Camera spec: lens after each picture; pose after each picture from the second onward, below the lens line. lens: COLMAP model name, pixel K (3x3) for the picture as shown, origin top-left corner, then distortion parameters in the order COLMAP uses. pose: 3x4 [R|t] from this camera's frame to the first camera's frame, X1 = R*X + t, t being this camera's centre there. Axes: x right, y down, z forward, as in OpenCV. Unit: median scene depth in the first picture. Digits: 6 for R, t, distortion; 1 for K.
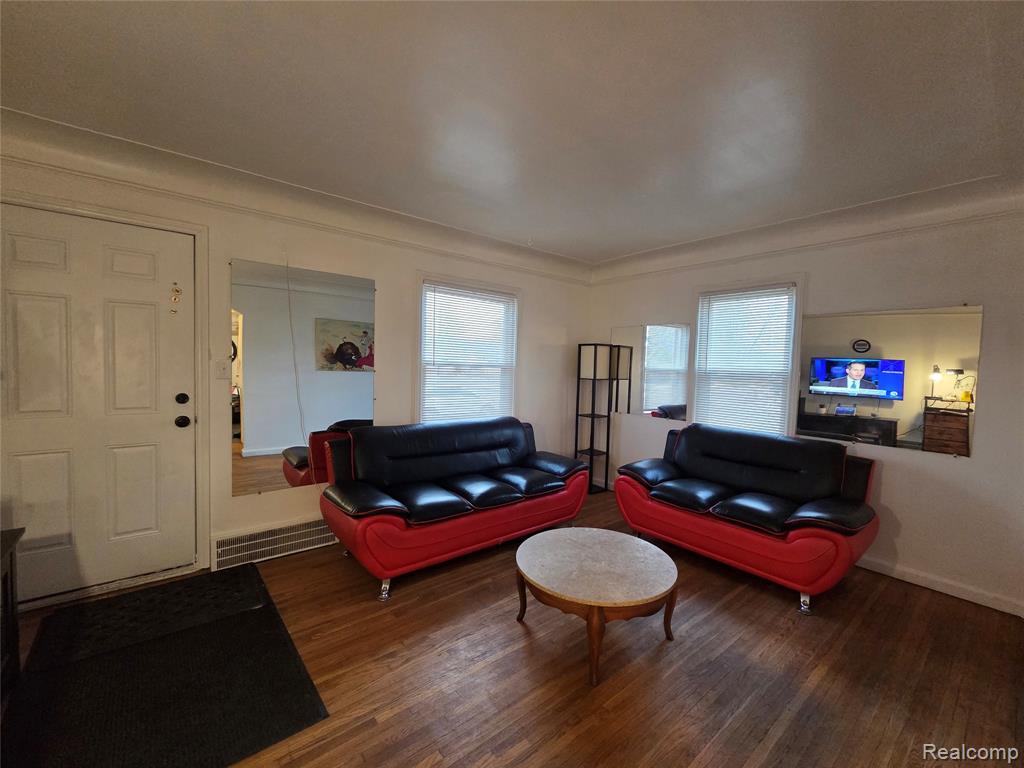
lens RADIAL K [[420.3, 0, 515.6], [0, 420.3, 381.5], [0, 0, 1]] dist [0.001756, 0.000248]
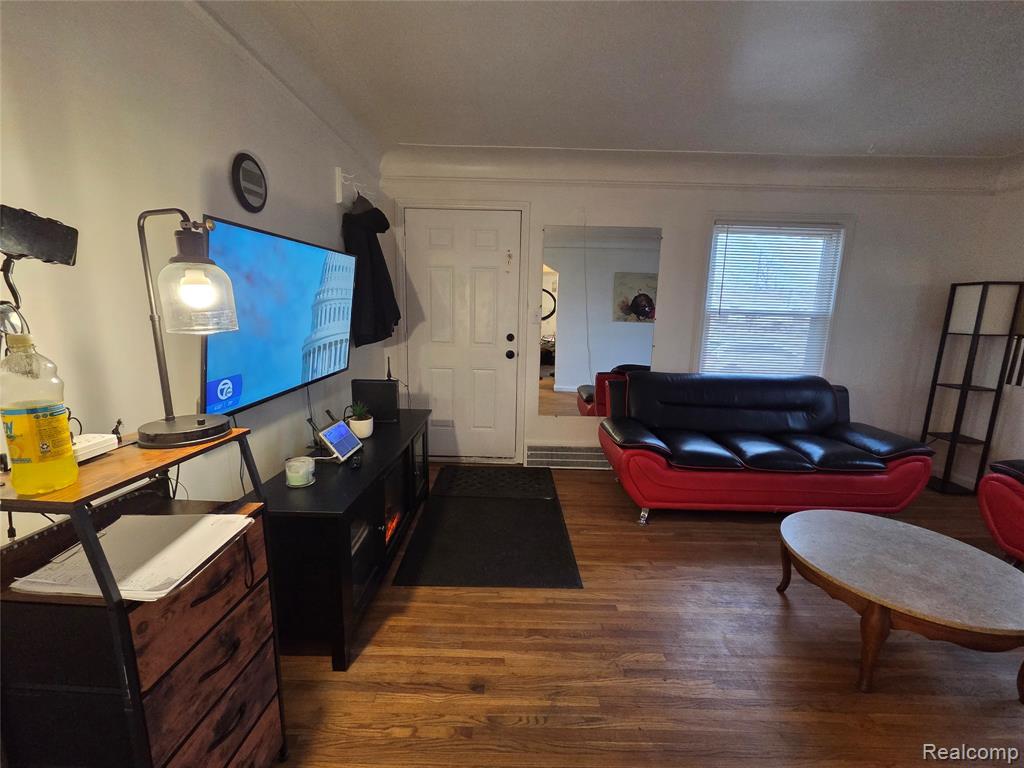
lens RADIAL K [[420.3, 0, 512.6], [0, 420.3, 383.7], [0, 0, 1]] dist [0.001756, 0.000248]
pose [[0.763524, 0.102077, -0.637661, 0.091768], [-0.030860, 0.992068, 0.121858, 0.021779], [0.645042, -0.073363, 0.760617, -0.037514]]
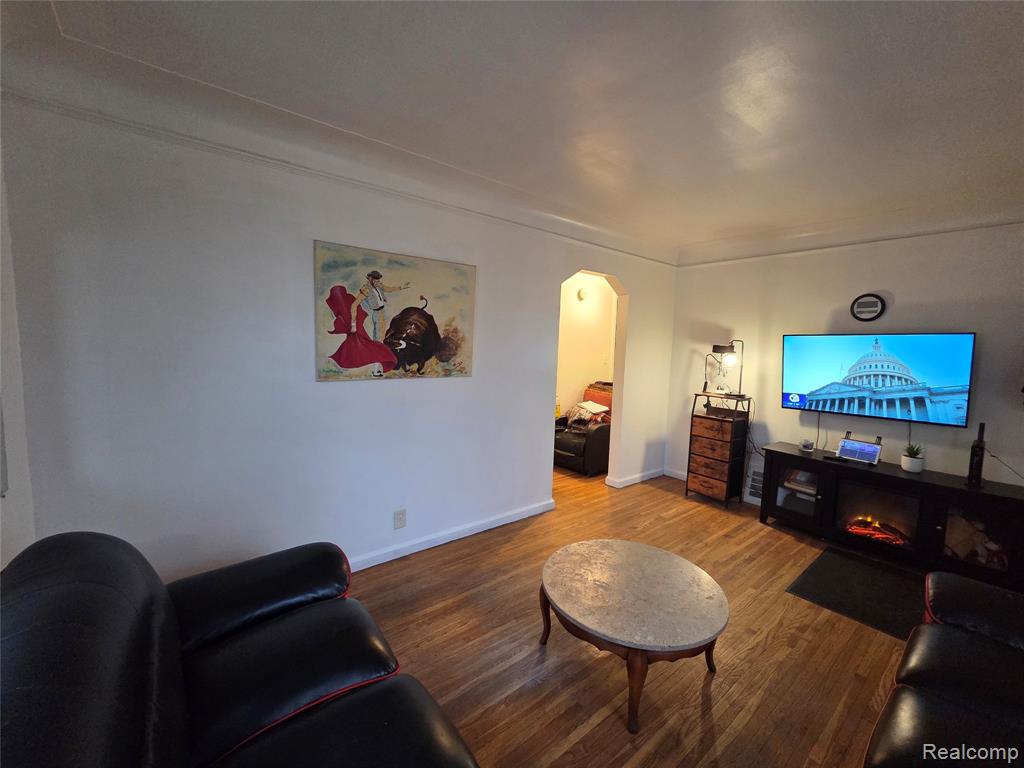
lens RADIAL K [[420.3, 0, 512.5], [0, 420.3, 381.2], [0, 0, 1]] dist [0.001756, 0.000248]
pose [[-0.998070, -0.061070, 0.011294, 0.395824], [-0.058792, 0.987671, 0.145085, -0.100157], [-0.020015, 0.144141, -0.989355, 1.601257]]
